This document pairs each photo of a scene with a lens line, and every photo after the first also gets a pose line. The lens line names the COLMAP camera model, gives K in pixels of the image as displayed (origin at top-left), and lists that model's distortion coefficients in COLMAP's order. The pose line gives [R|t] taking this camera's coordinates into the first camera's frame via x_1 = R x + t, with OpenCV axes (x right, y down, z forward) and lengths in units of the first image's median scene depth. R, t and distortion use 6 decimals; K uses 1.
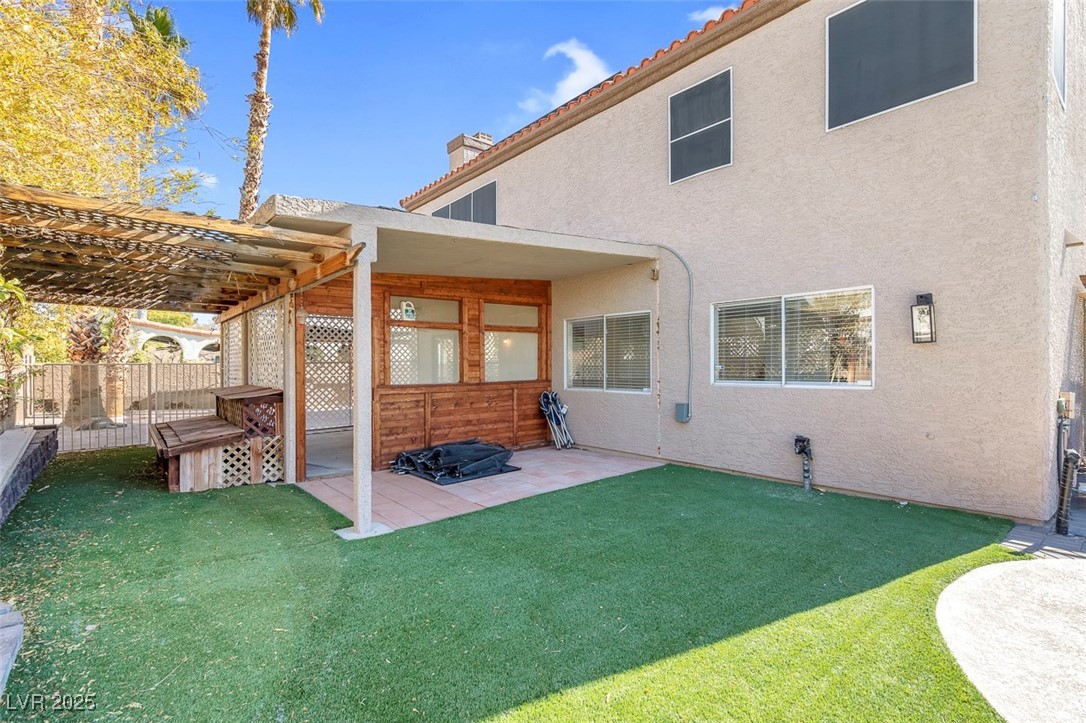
lens RADIAL K [[500.9, 0, 543.8], [0, 500.9, 357.7], [0, 0, 1]] dist [0.001015, -0.000390]
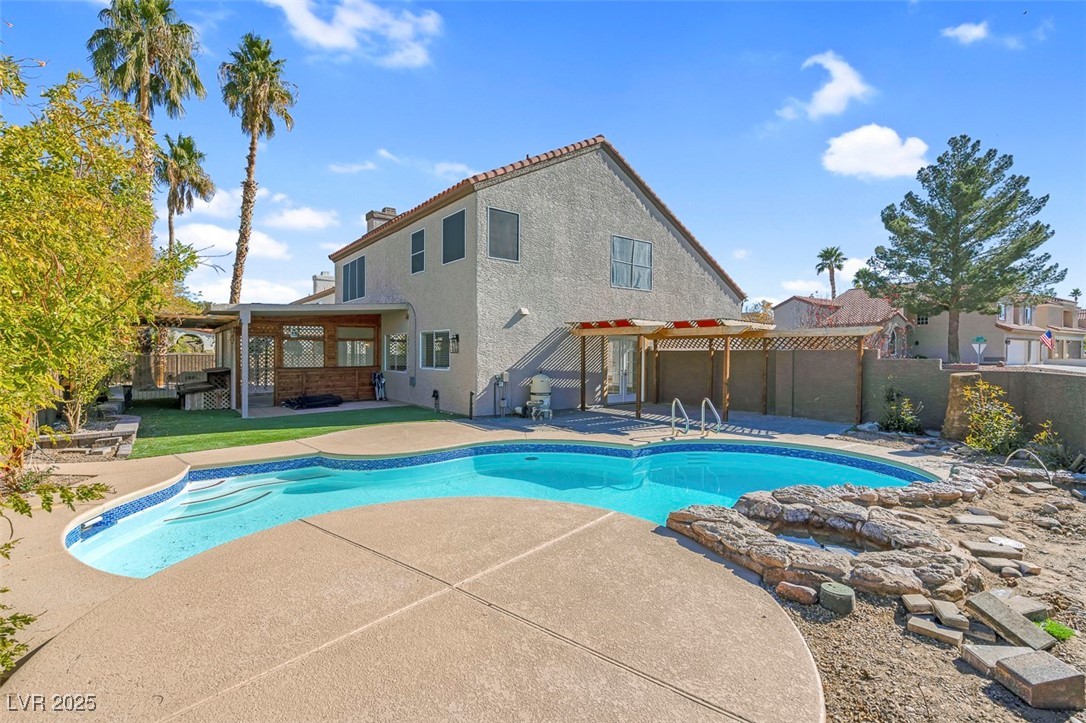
lens RADIAL K [[478.9, 0, 543.1], [0, 478.9, 348.2], [0, 0, 1]] dist [-0.000345, -0.000043]
pose [[0.999489, 0.008546, -0.030810, 1.067275], [-0.008357, 0.999945, 0.006266, -0.061432], [0.030862, -0.006006, 0.999506, -1.254810]]
